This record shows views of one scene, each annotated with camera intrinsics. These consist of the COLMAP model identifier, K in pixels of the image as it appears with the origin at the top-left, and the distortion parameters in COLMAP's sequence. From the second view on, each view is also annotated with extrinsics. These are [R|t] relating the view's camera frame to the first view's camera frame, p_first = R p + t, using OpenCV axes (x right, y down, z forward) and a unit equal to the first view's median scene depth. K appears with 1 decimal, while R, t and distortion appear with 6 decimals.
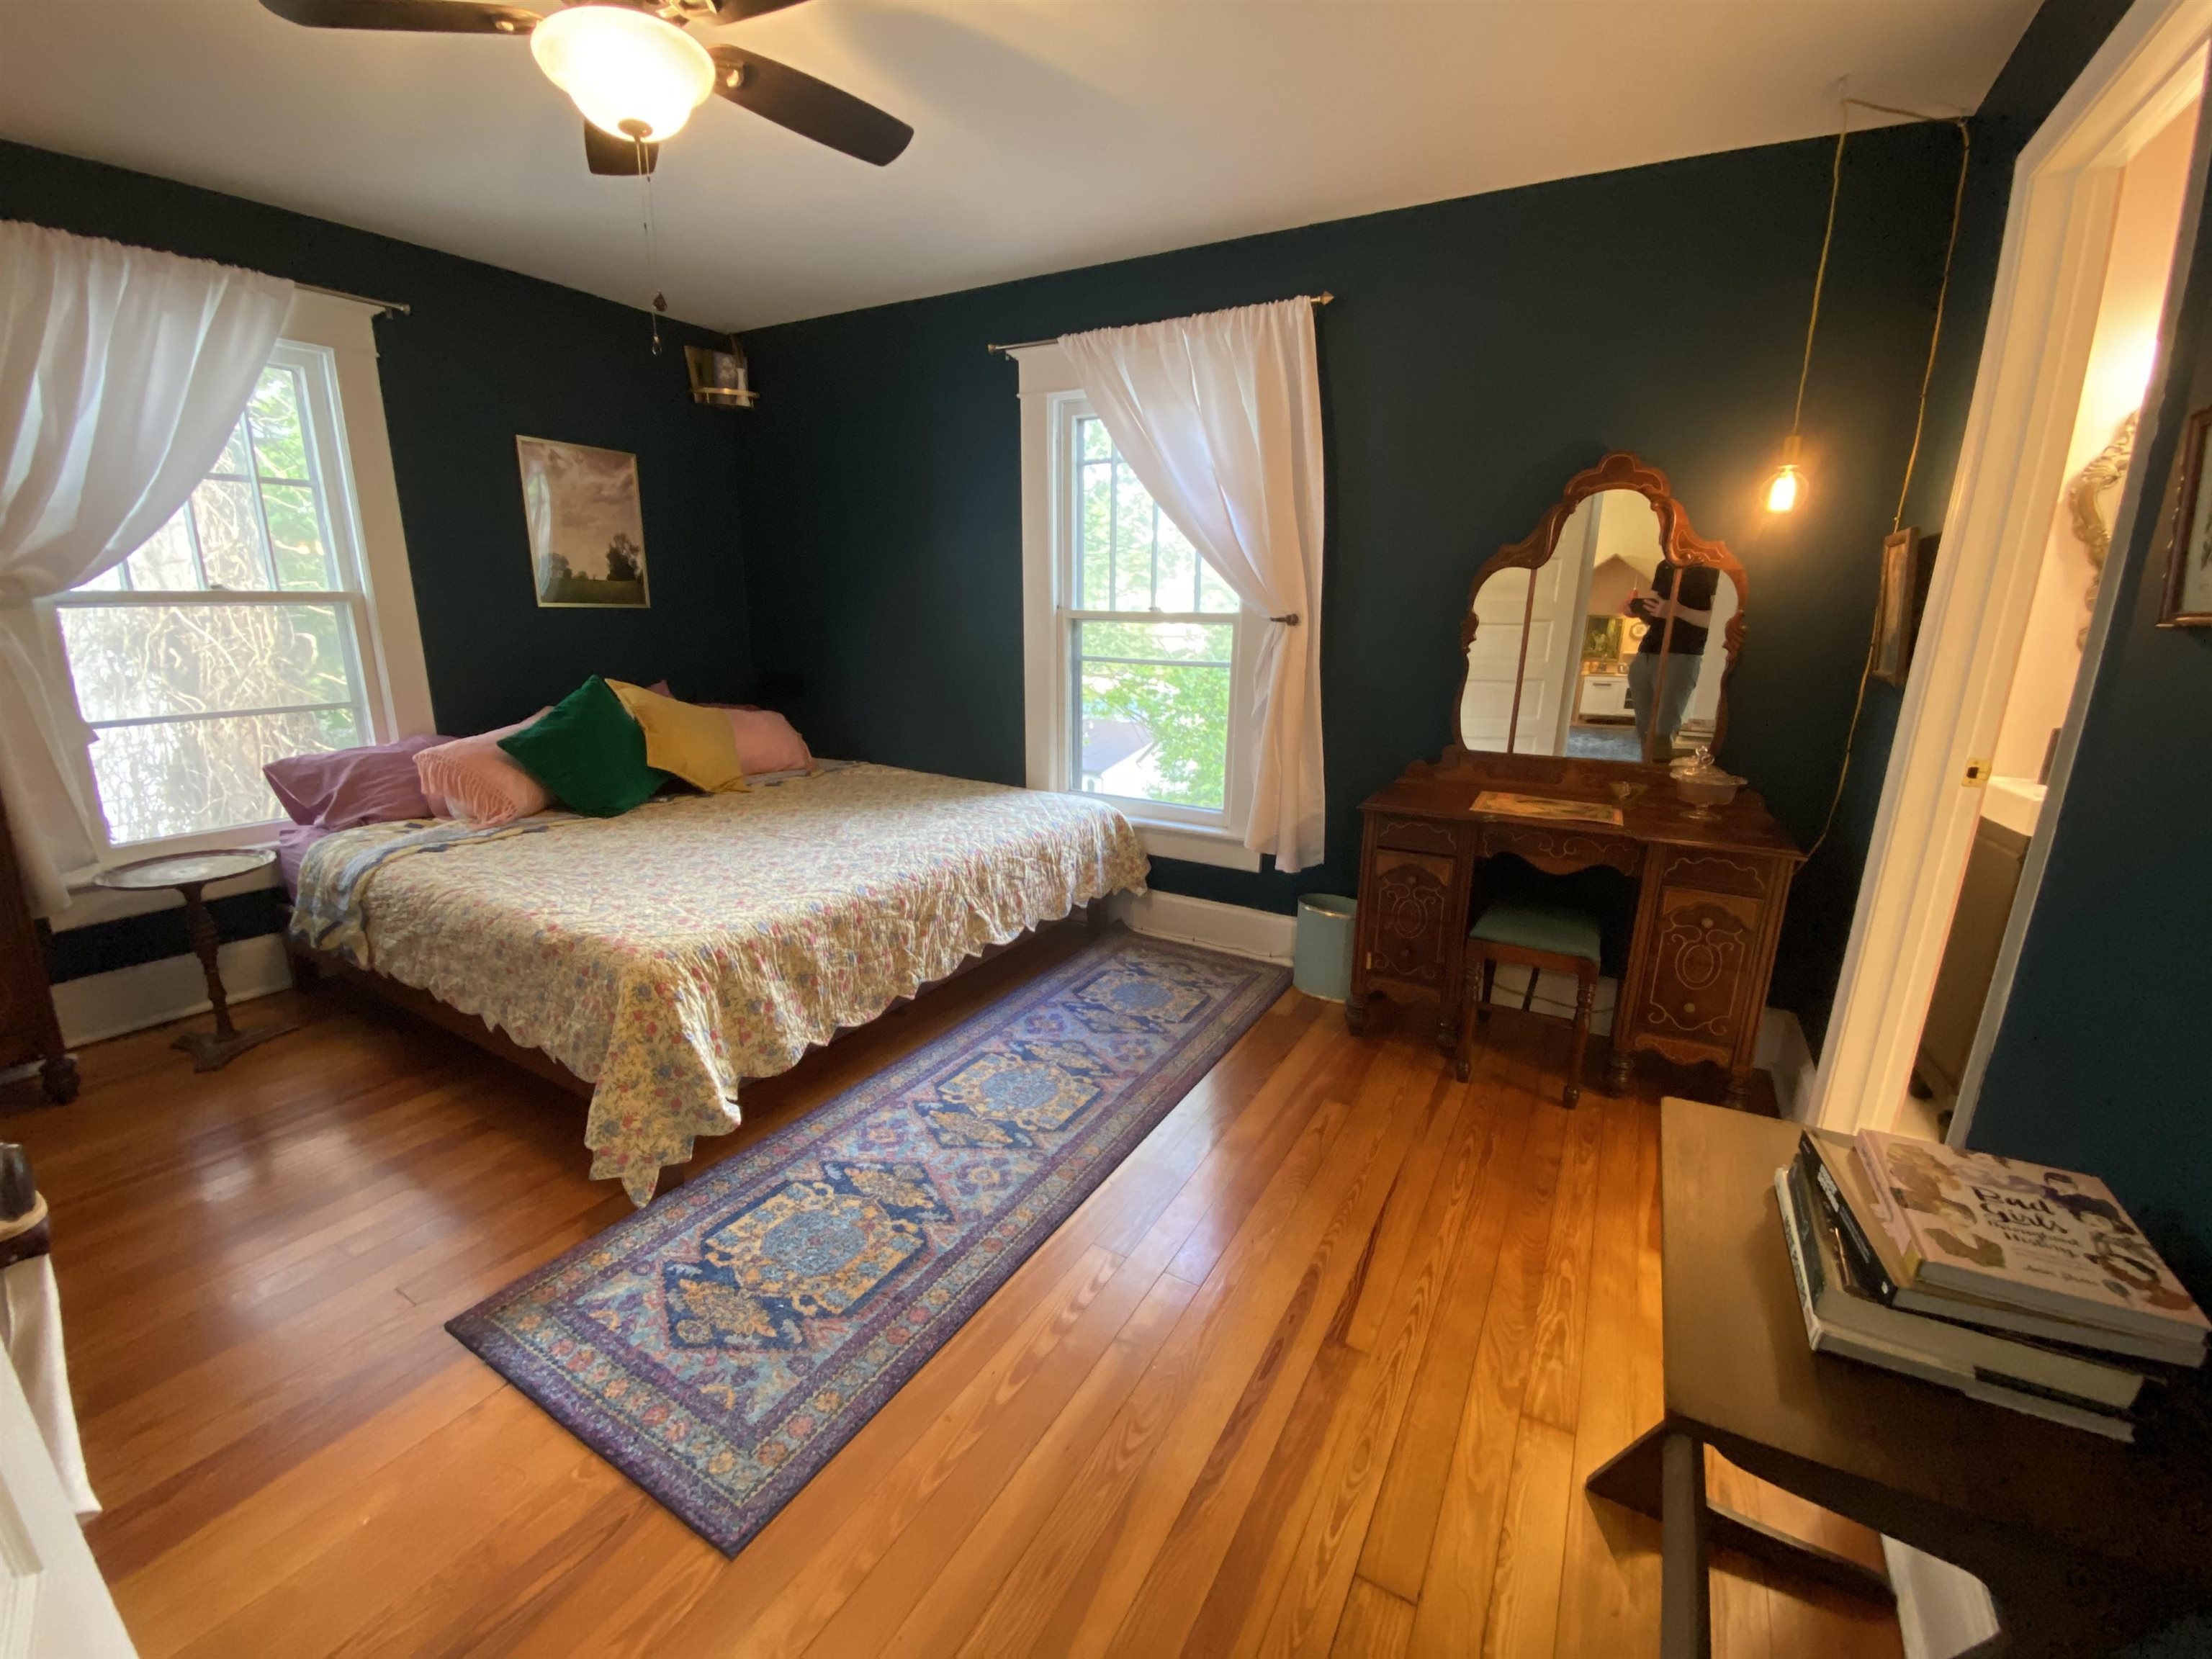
lens RADIAL K [[886.2, 0, 1109.3], [0, 886.2, 842.2], [0, 0, 1]] dist [0.025609, -0.025899]
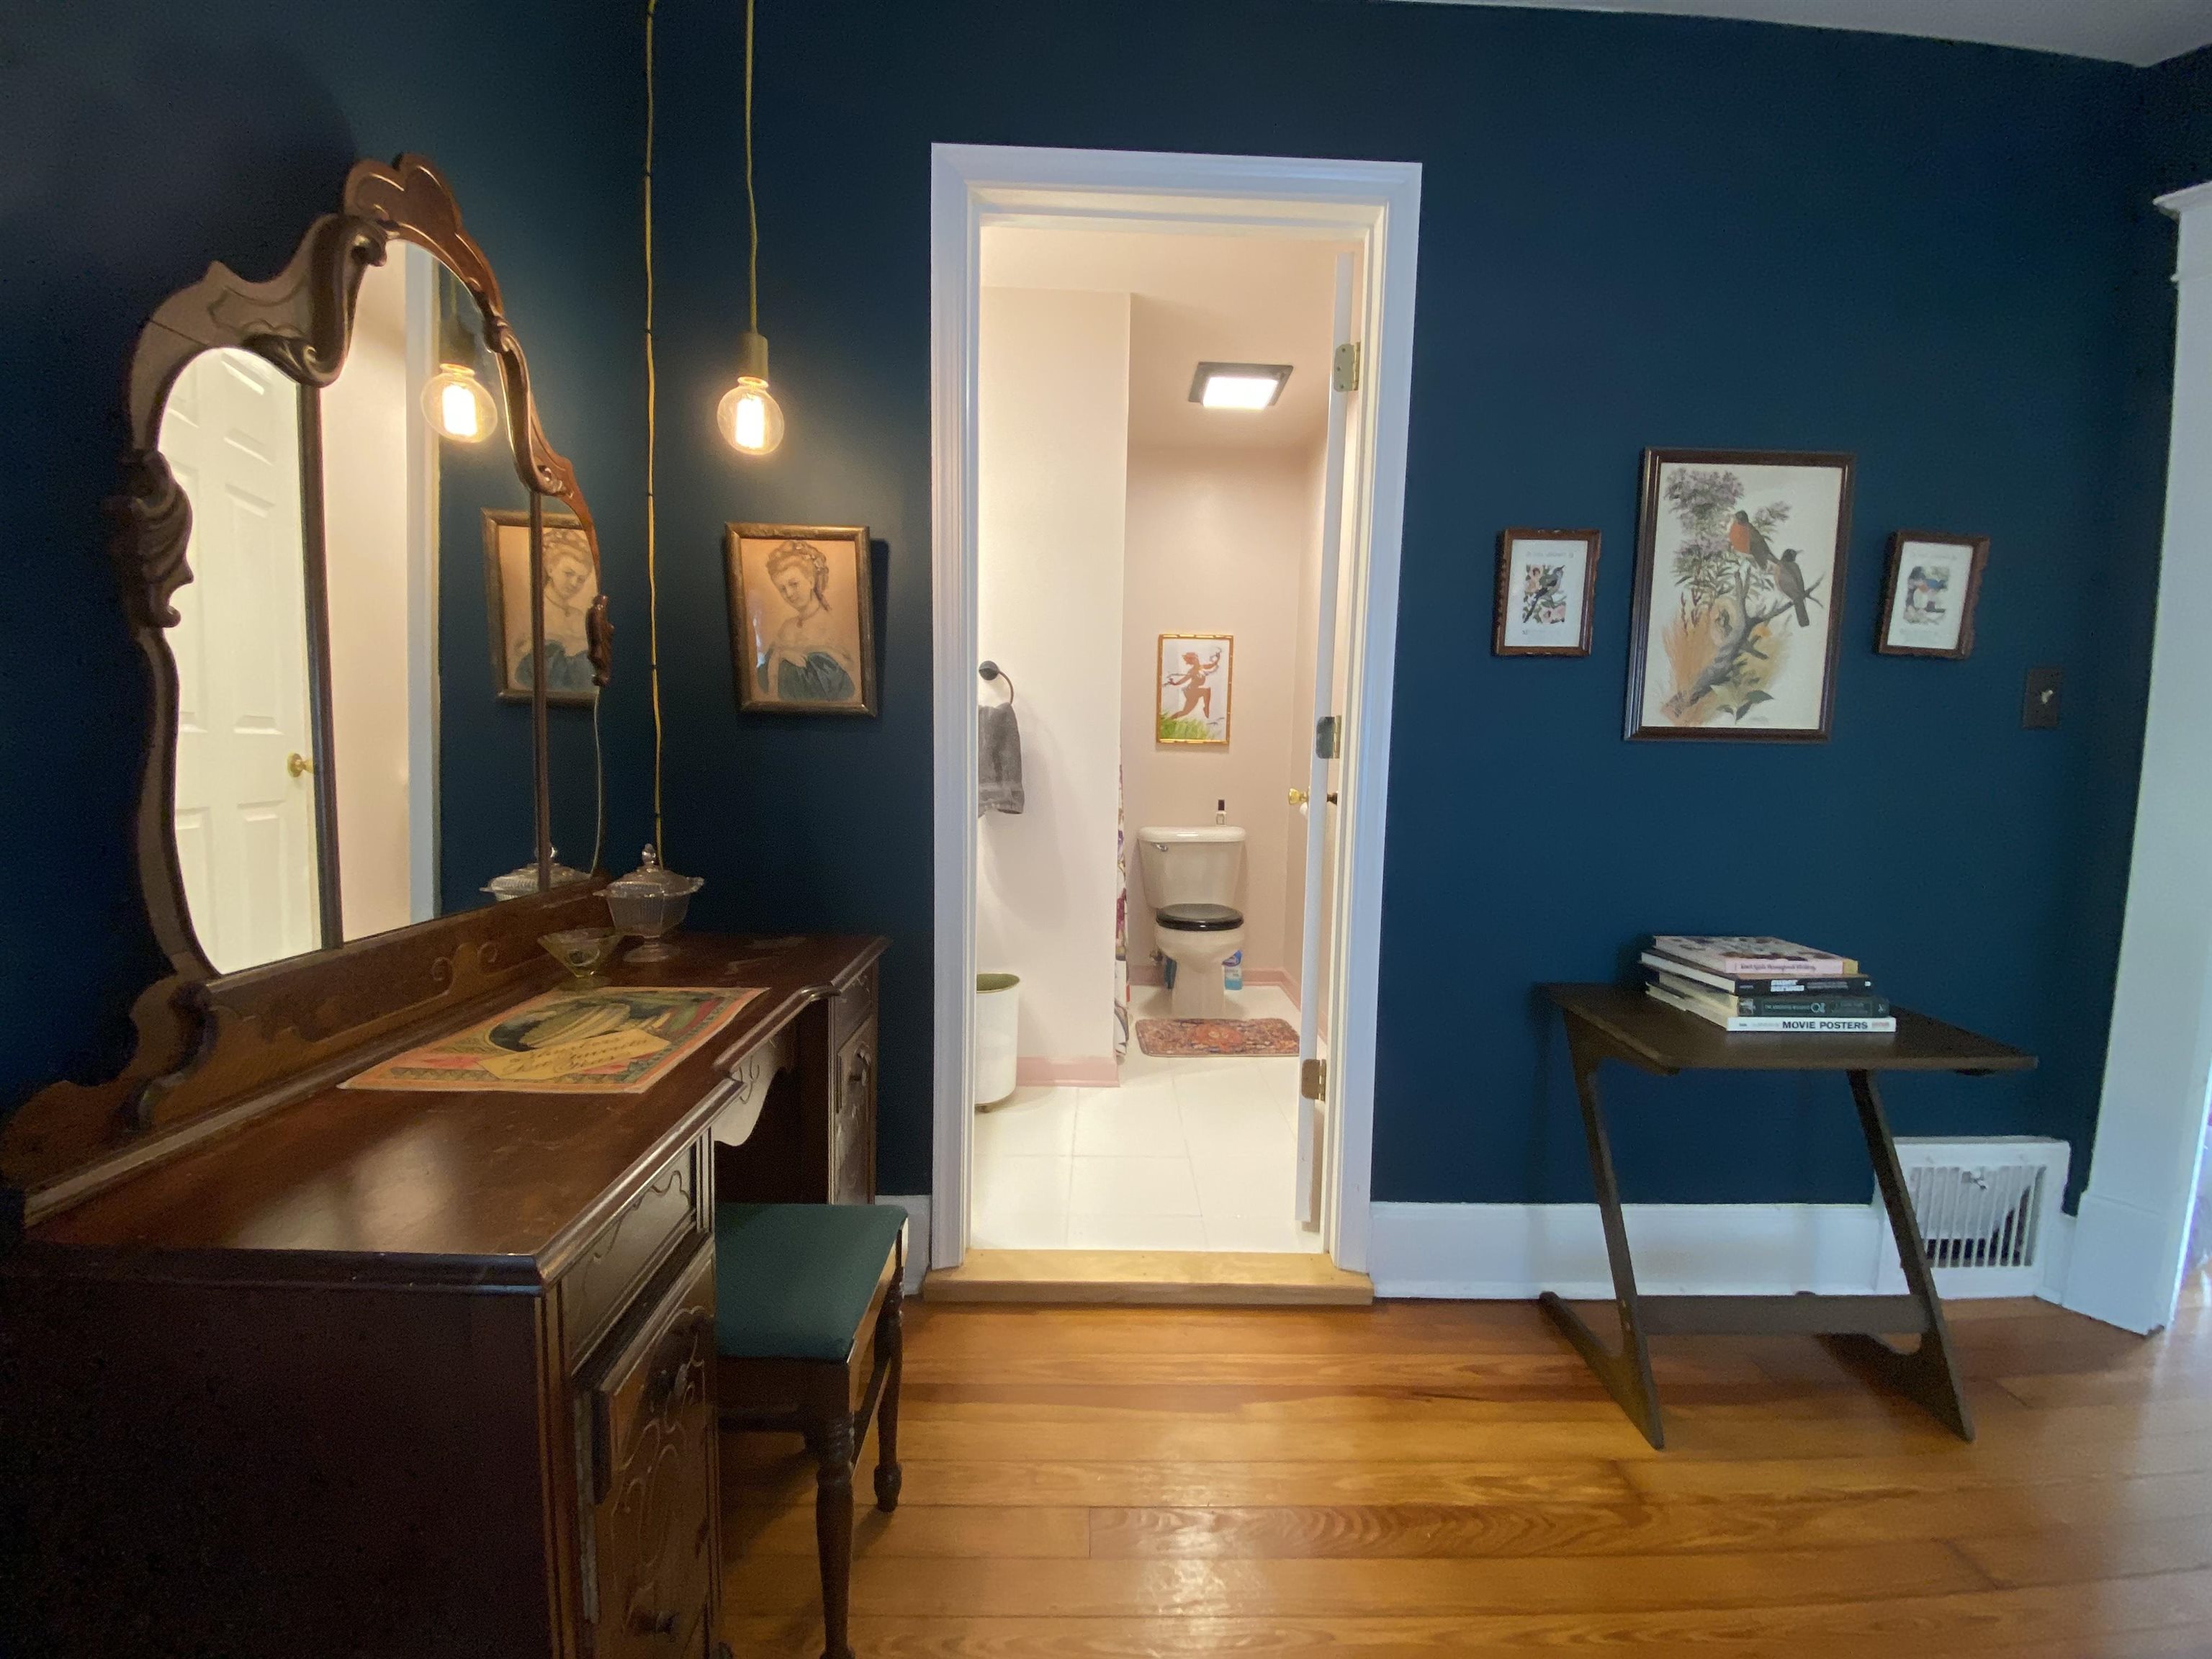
lens RADIAL K [[886.2, 0, 1109.3], [0, 886.2, 842.2], [0, 0, 1]] dist [0.025609, -0.025899]
pose [[-0.518227, -0.112354, 0.847831, 0.032673], [0.184908, 0.953167, 0.239336, -0.165442], [-0.835015, 0.280802, -0.473182, 0.926059]]
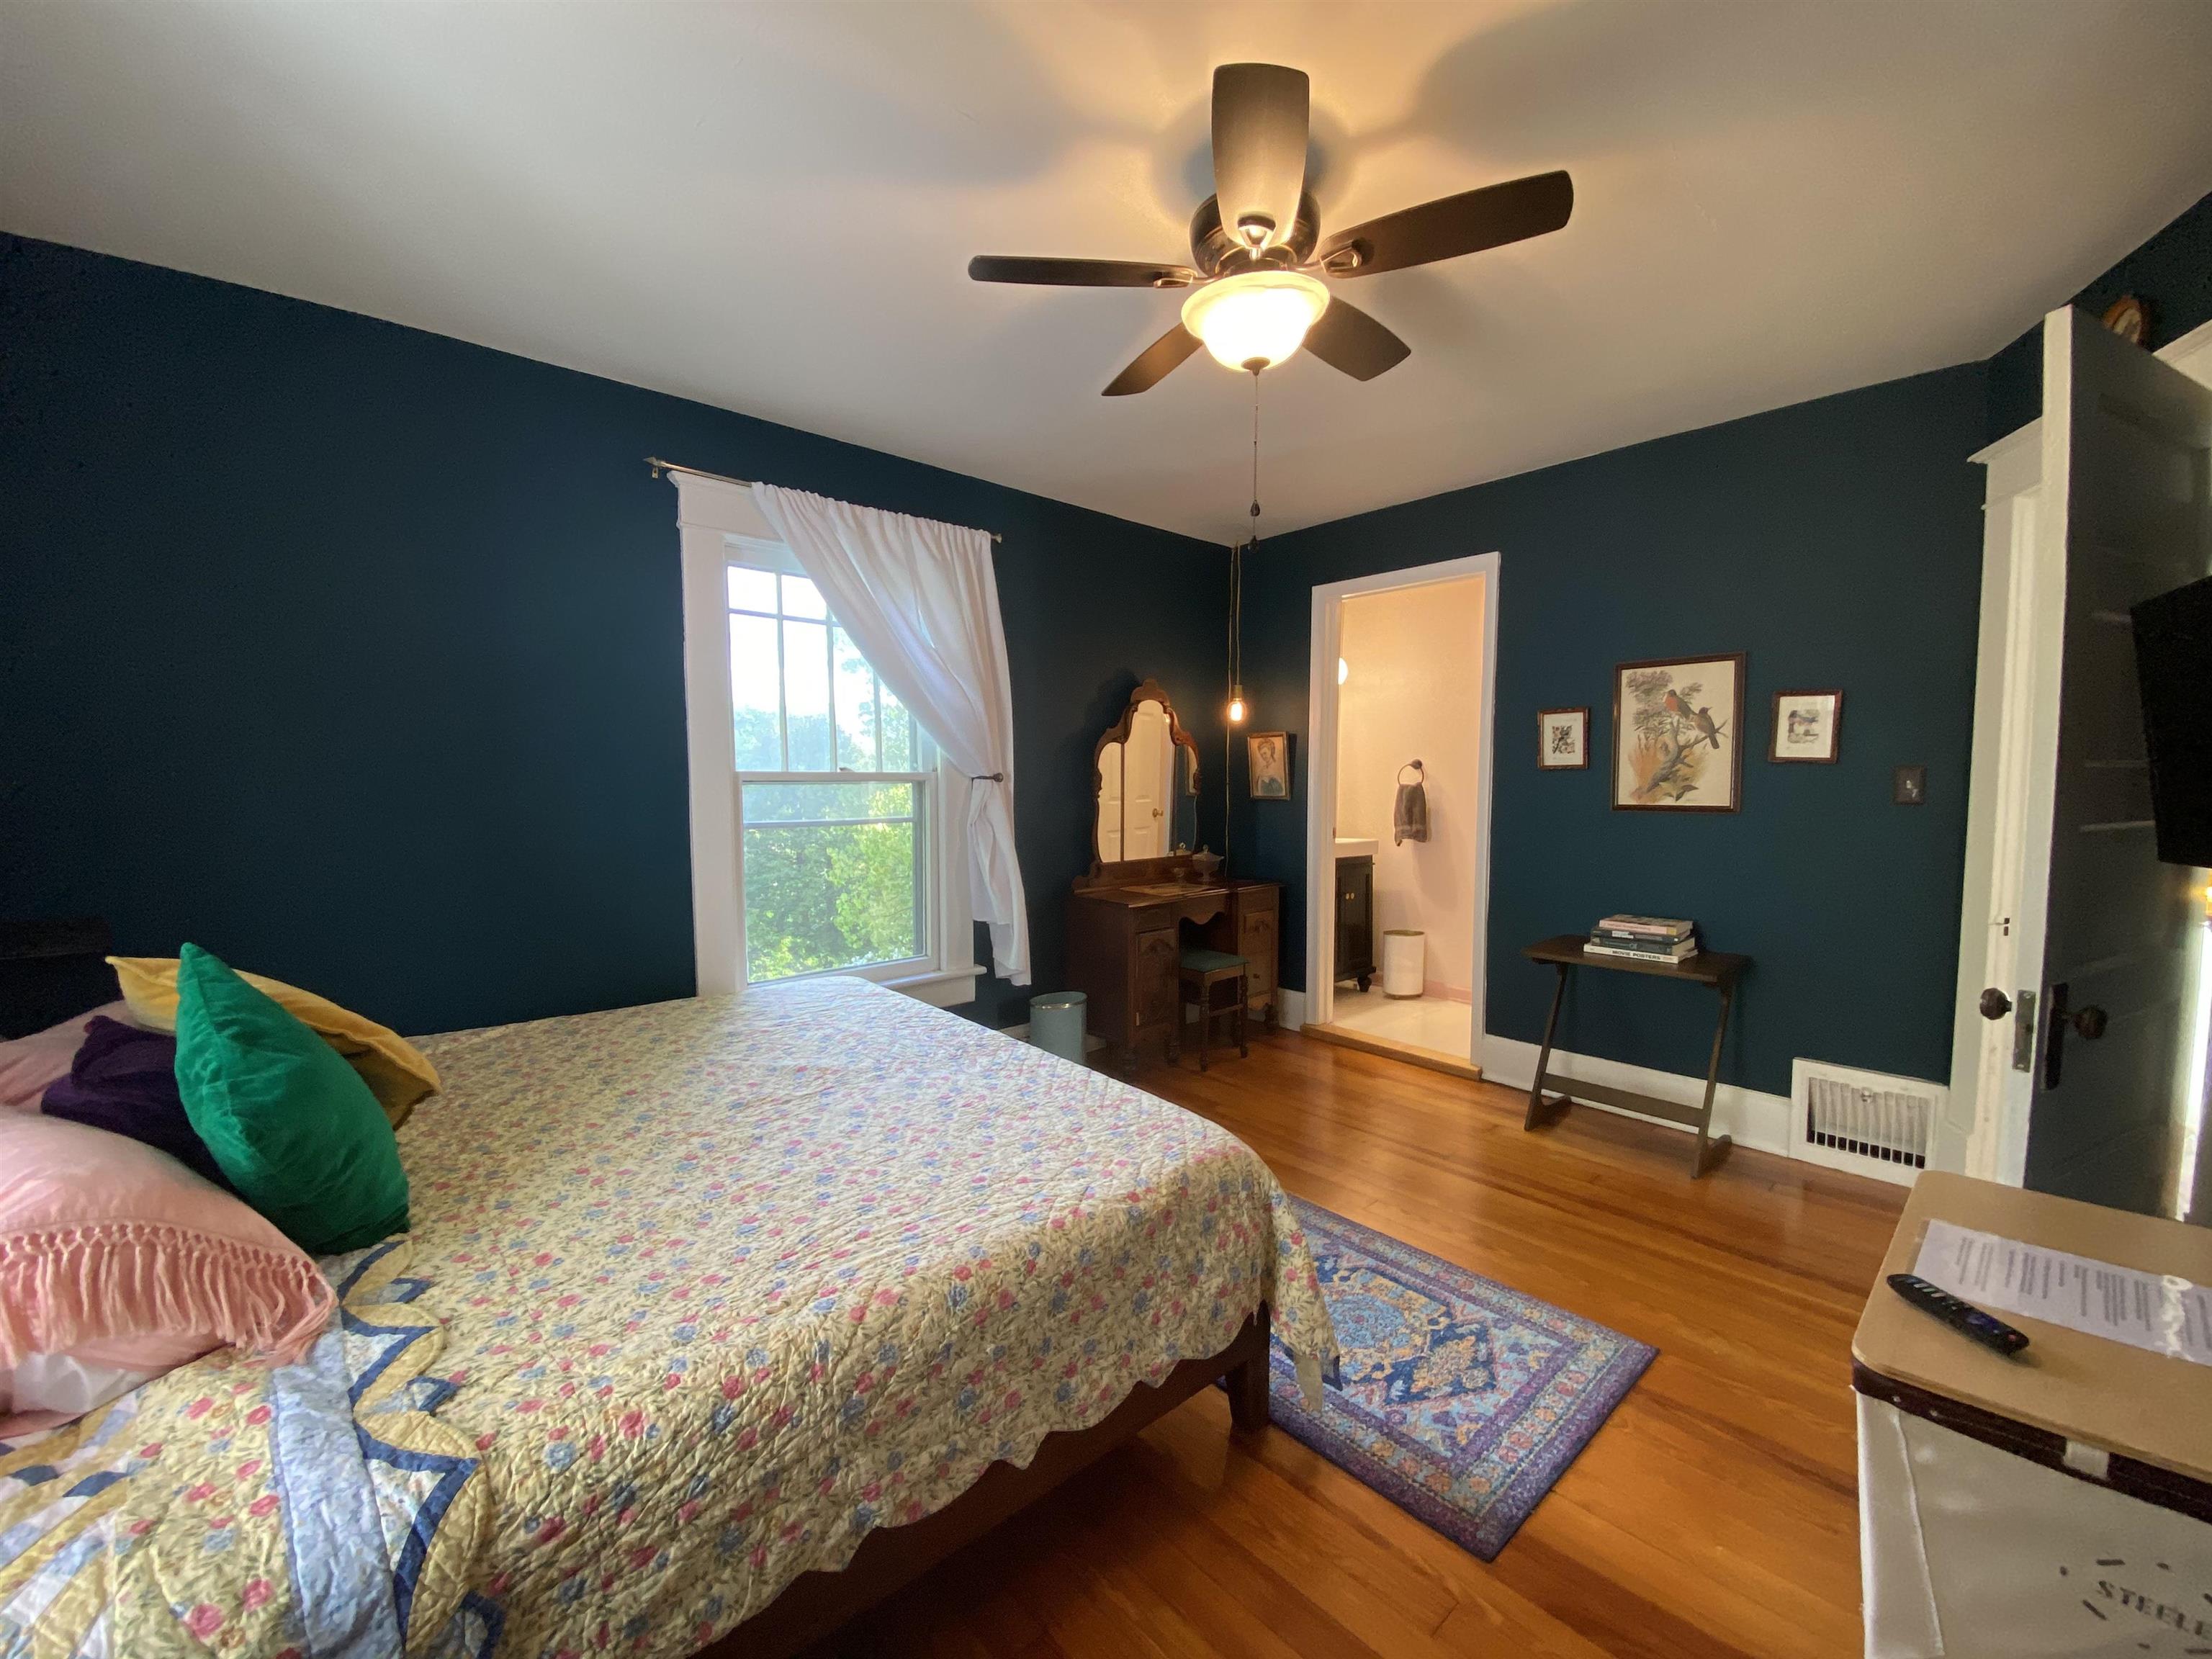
lens RADIAL K [[886.2, 0, 1109.3], [0, 886.2, 842.2], [0, 0, 1]] dist [0.025609, -0.025899]
pose [[0.312502, -0.087896, 0.945842, -0.990210], [0.245394, 0.969382, 0.009006, -0.153254], [-0.917673, 0.229289, 0.324502, 0.539537]]
